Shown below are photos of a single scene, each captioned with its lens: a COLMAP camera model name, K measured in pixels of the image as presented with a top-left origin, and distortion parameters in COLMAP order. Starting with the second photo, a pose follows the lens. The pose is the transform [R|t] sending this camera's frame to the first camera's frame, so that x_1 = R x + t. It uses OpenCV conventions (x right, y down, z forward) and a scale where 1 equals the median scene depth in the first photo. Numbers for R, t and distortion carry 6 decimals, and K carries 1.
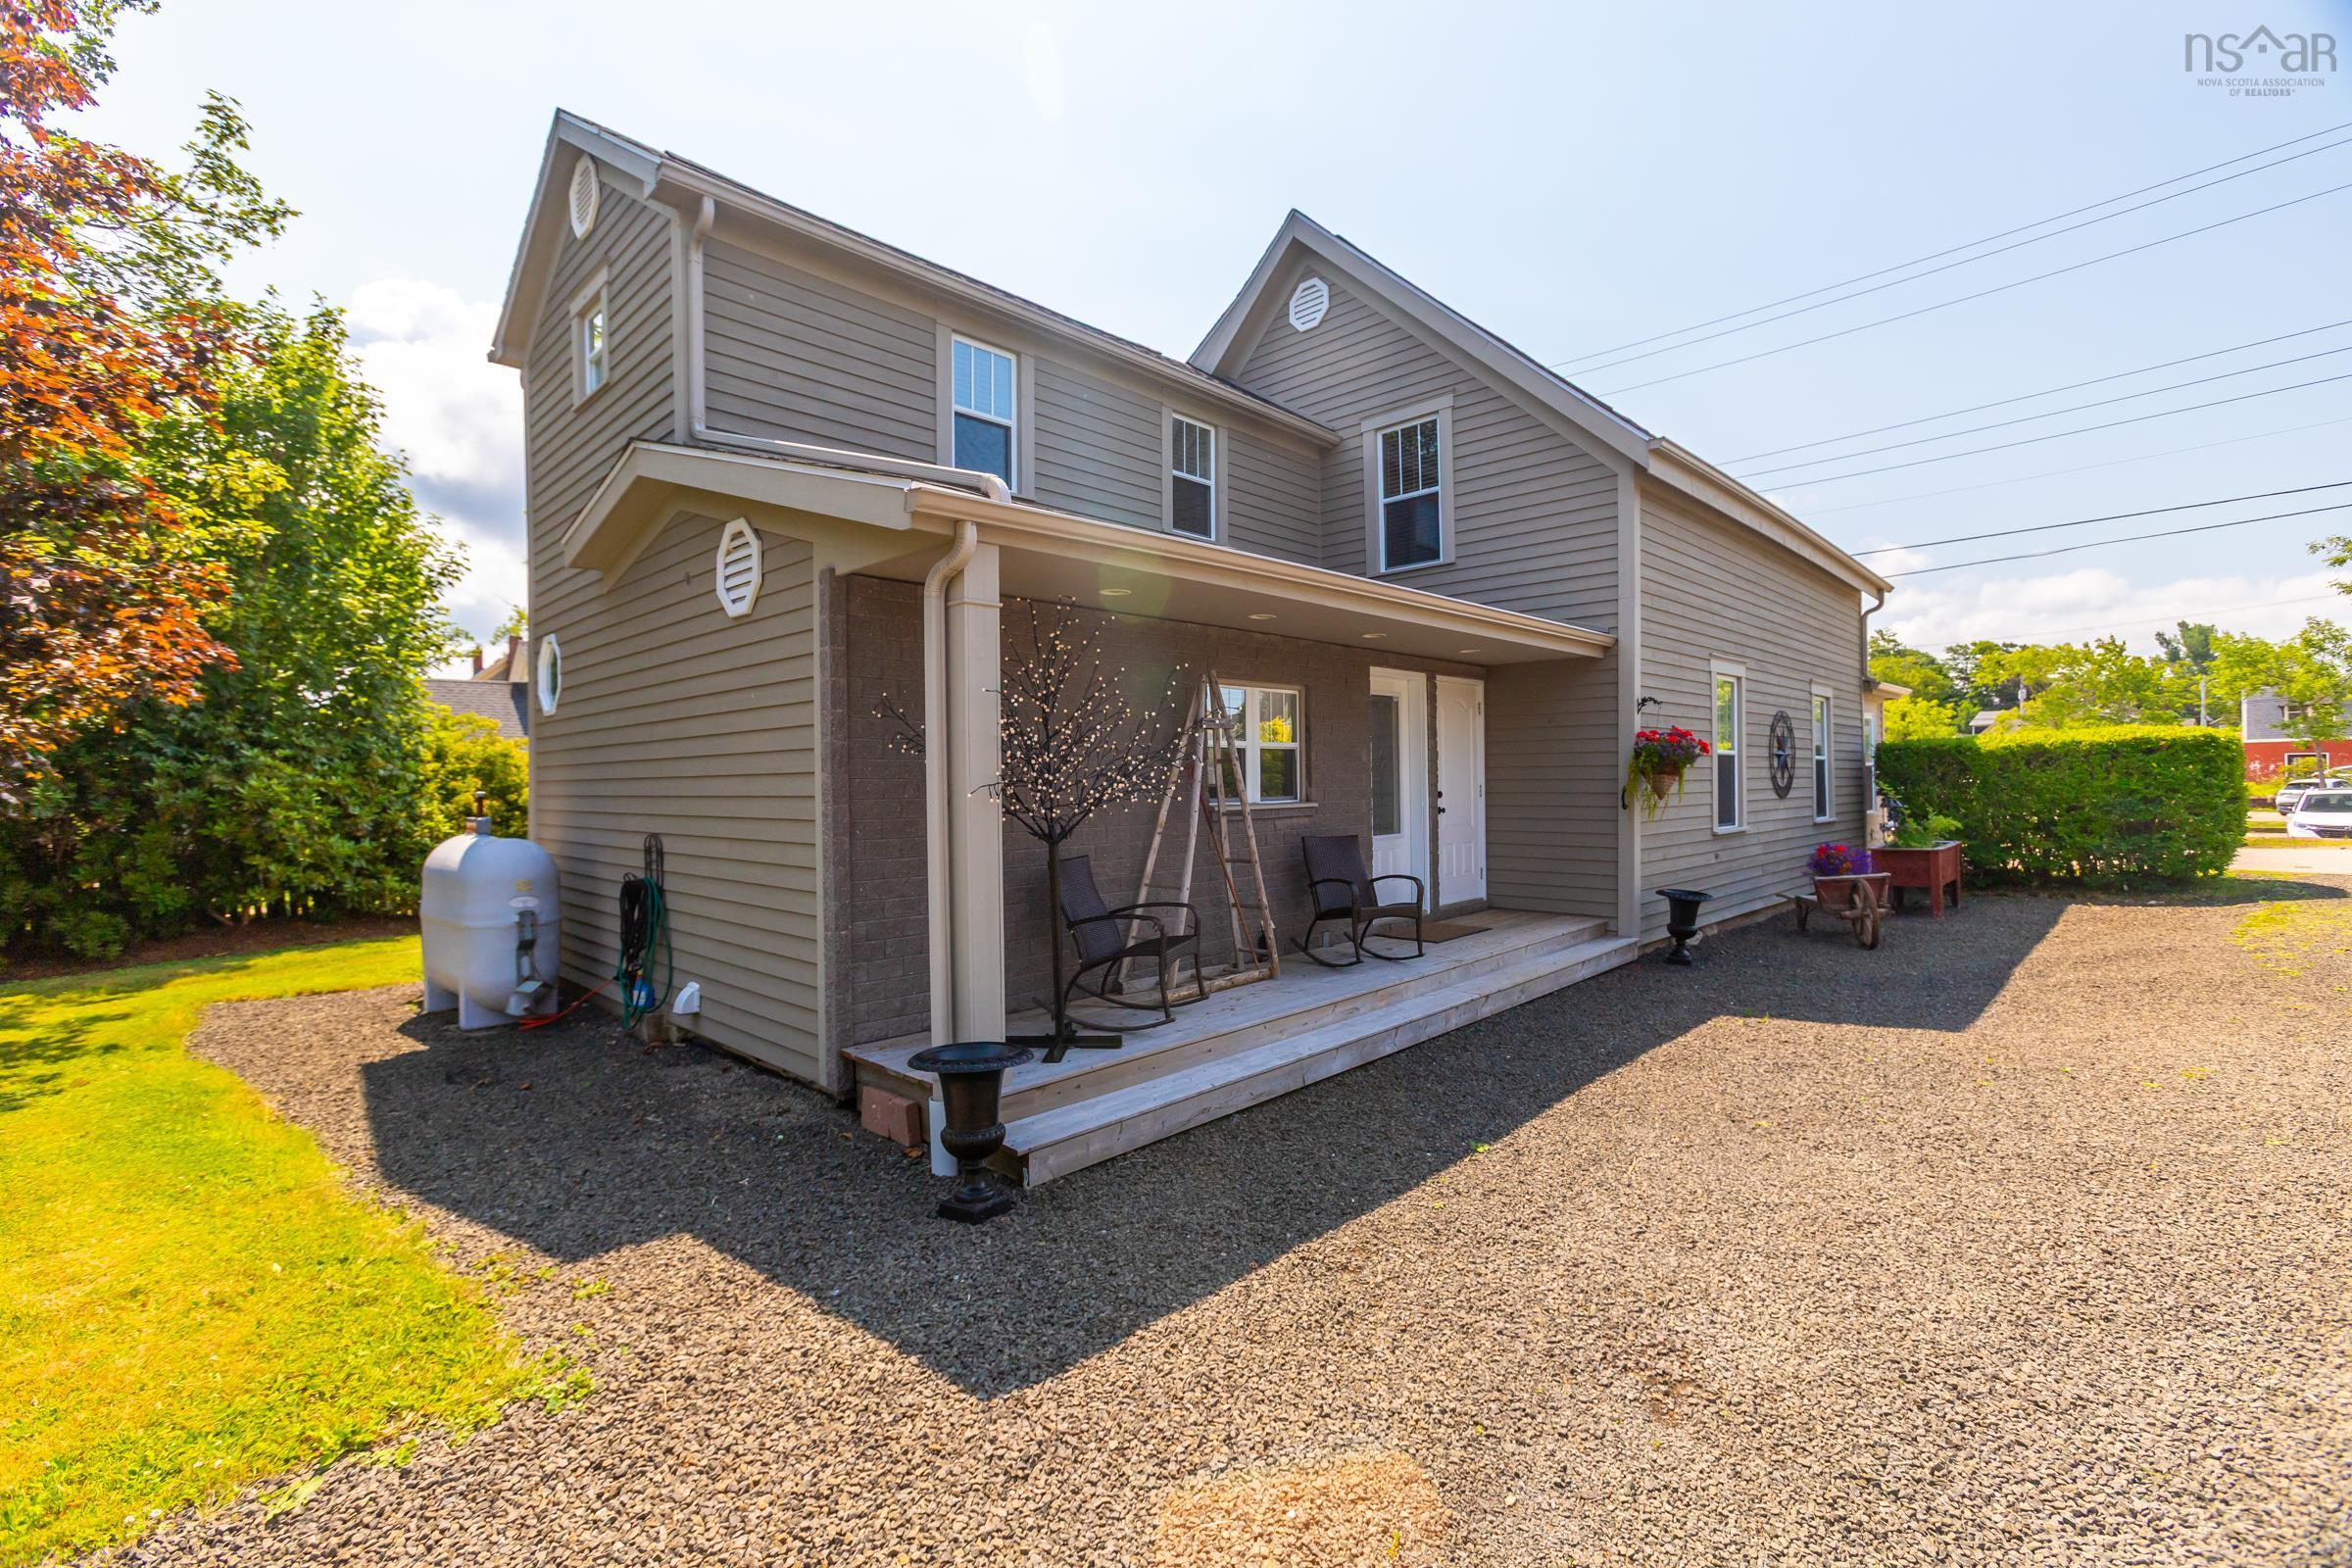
lens RADIAL K [[1046.7, 0, 1173.6], [0, 1046.7, 777.6], [0, 0, 1]] dist [-0.008335, 0.000659]
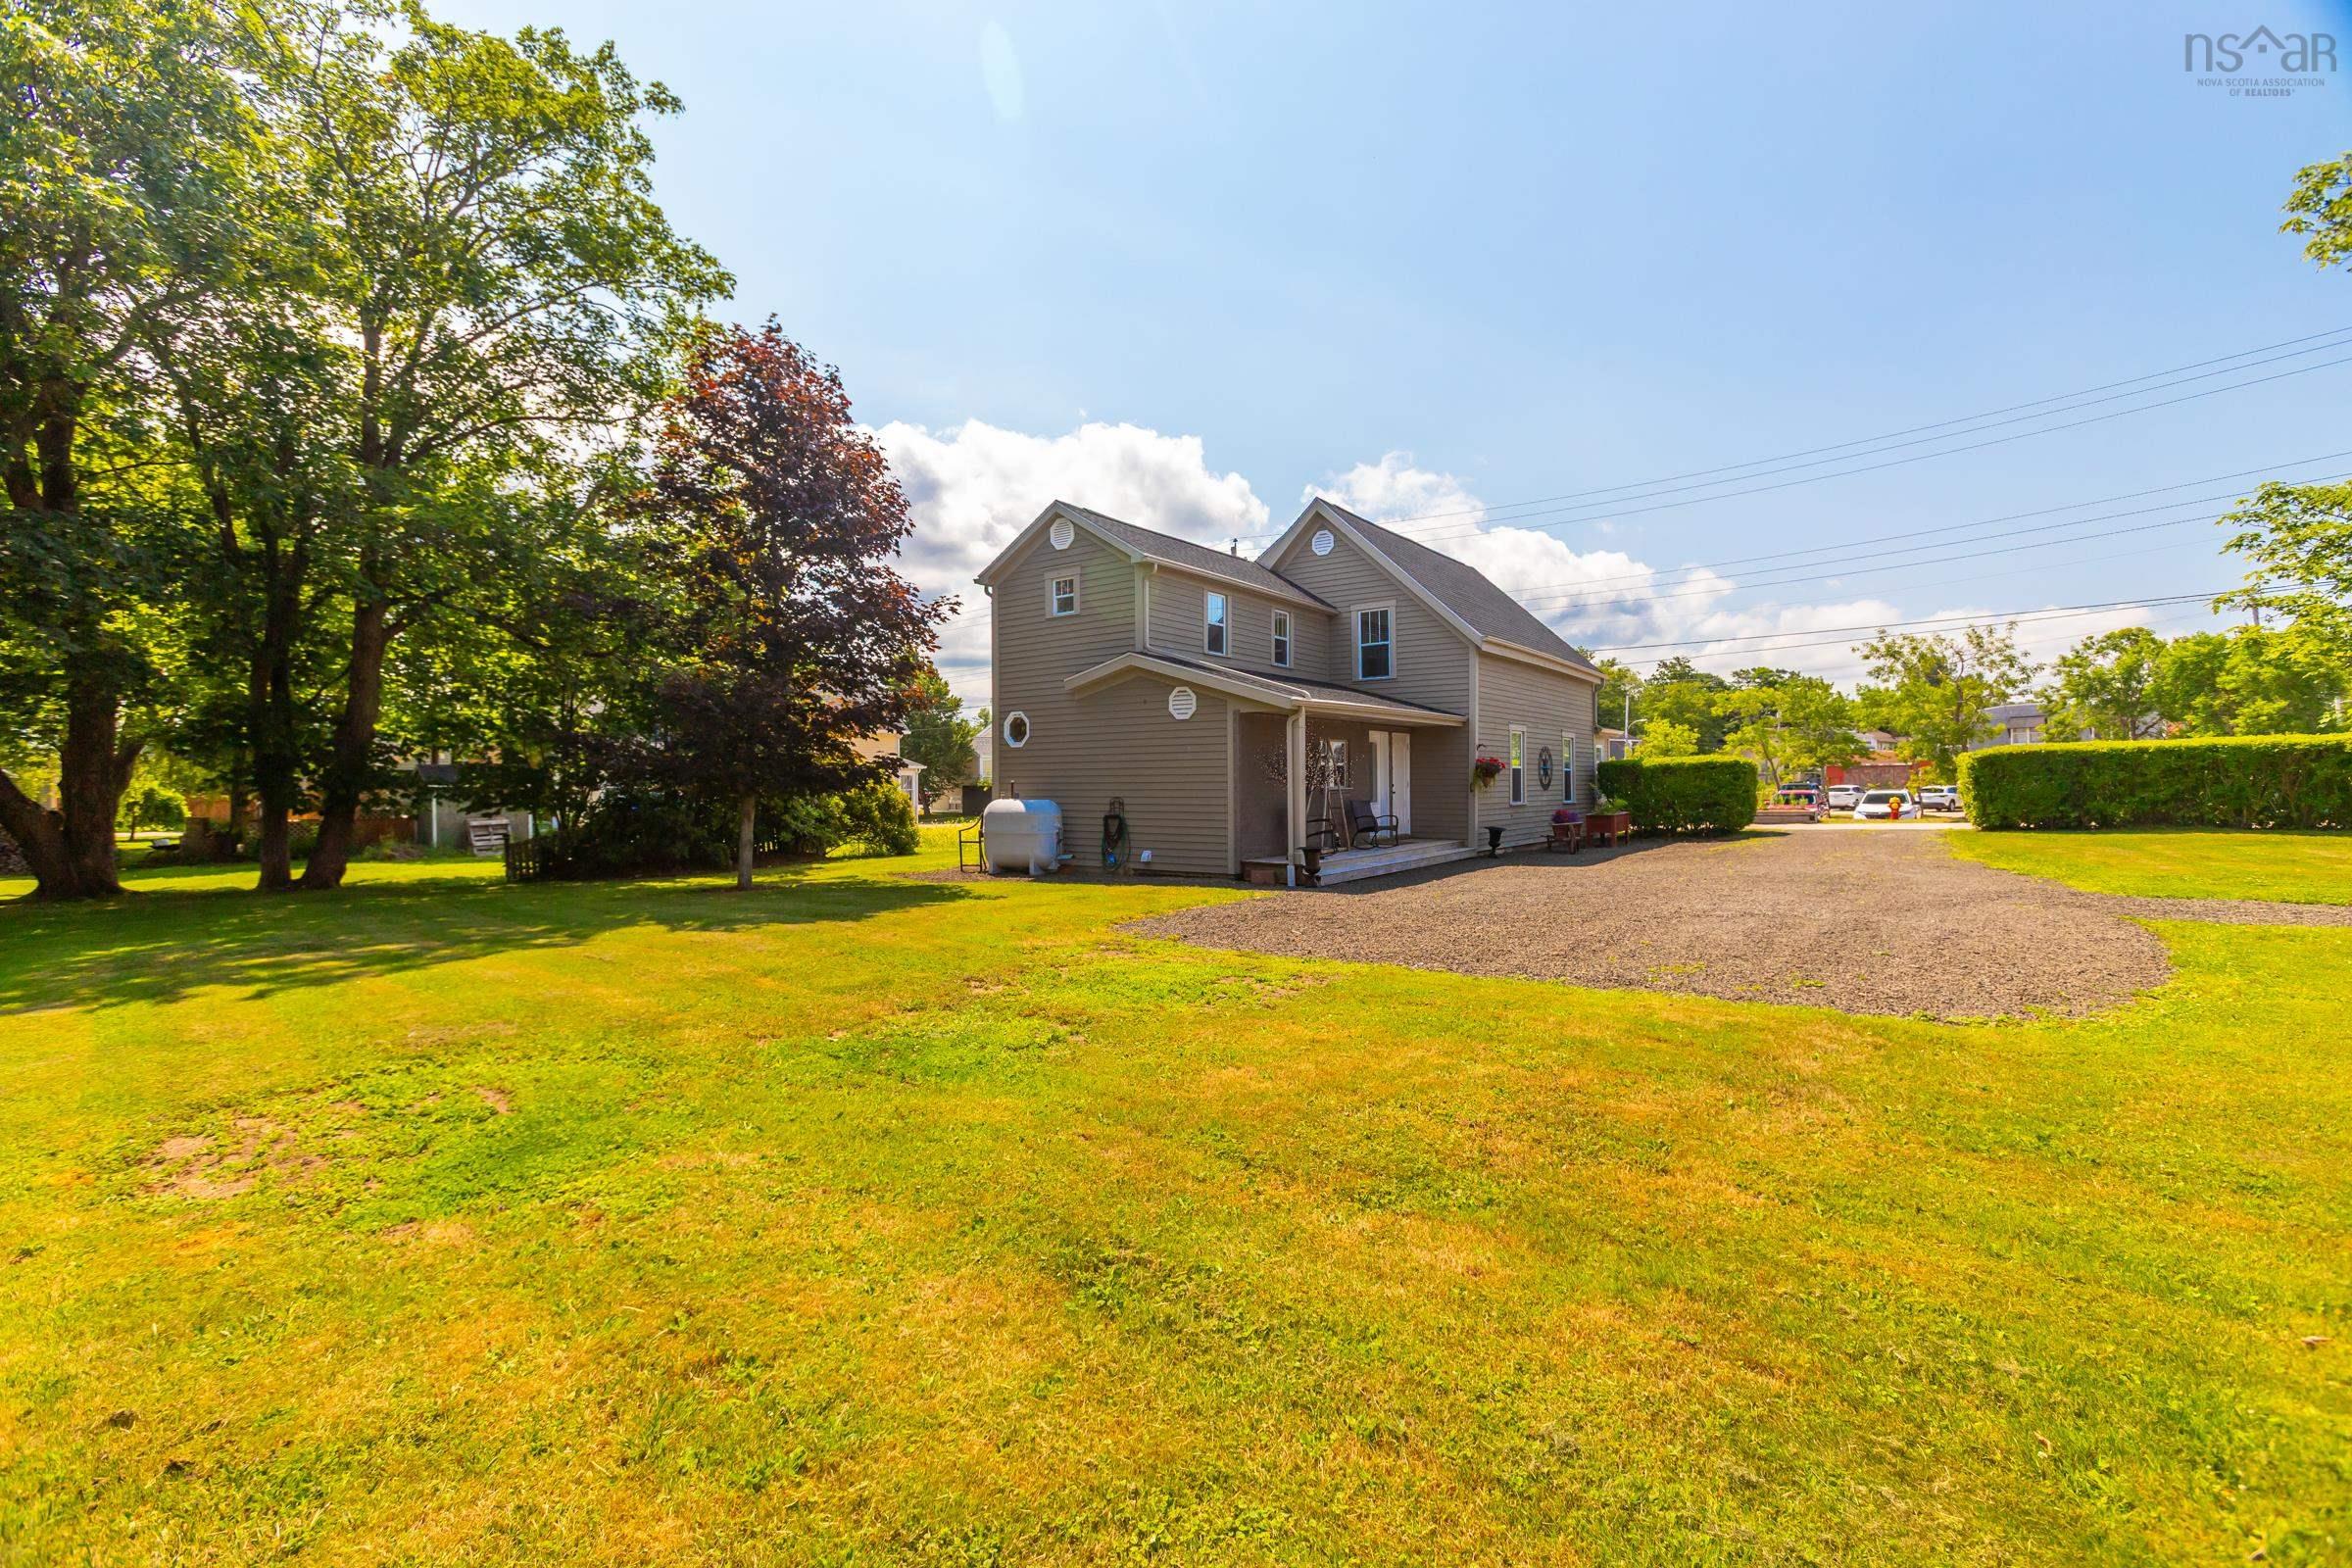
lens RADIAL K [[1046.7, 0, 1177.0], [0, 1046.7, 788.6], [0, 0, 1]] dist [-0.008335, 0.000659]
pose [[0.990398, 0.005613, 0.138134, -0.470444], [-0.006665, 0.999952, 0.007157, 0.008543], [-0.138088, -0.008009, 0.990388, -1.062452]]
